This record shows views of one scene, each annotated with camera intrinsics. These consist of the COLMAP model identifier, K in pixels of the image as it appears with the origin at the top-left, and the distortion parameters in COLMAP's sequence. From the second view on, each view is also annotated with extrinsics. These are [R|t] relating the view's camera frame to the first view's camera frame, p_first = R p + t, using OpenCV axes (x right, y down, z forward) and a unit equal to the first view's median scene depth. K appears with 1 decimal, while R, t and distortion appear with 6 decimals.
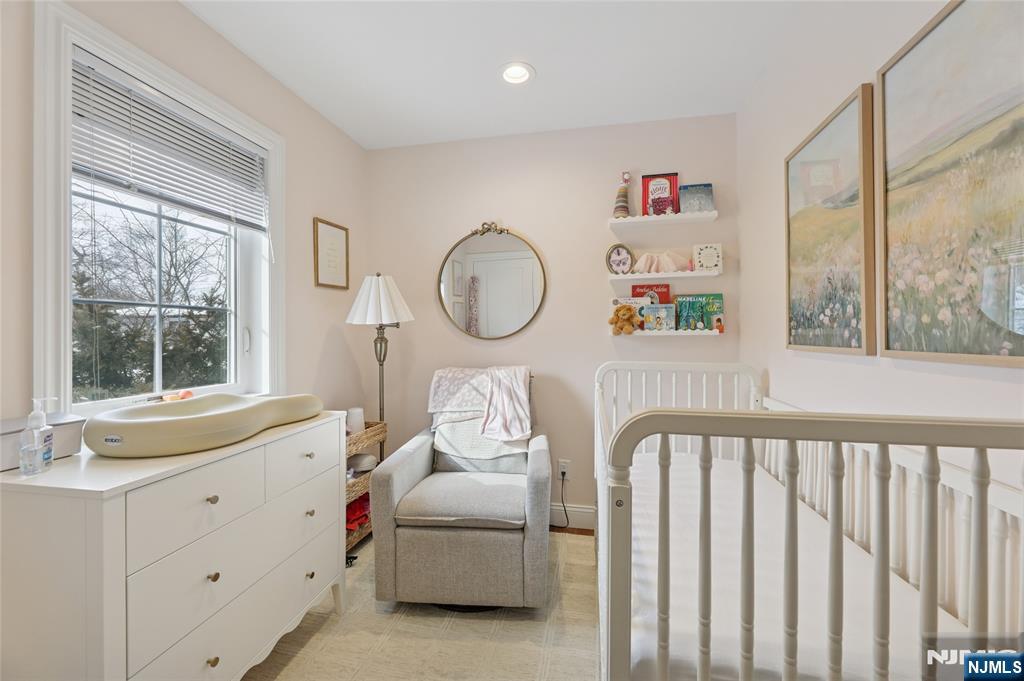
lens RADIAL K [[423.0, 0, 514.2], [0, 423.0, 334.7], [0, 0, 1]] dist [-0.003158, -0.000791]
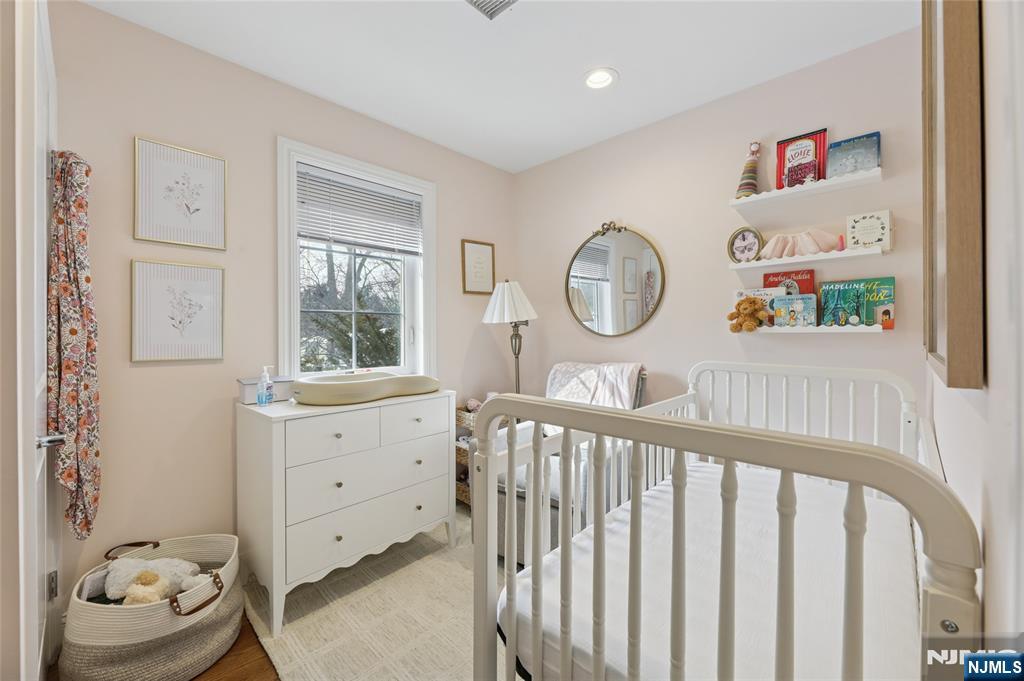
lens RADIAL K [[423.0, 0, 514.2], [0, 423.0, 334.7], [0, 0, 1]] dist [-0.003158, -0.000791]
pose [[0.841523, 0.004270, -0.540204, 0.328499], [-0.000992, 0.999979, 0.006359, 0.000991], [0.540220, -0.004815, 0.841510, 0.012434]]
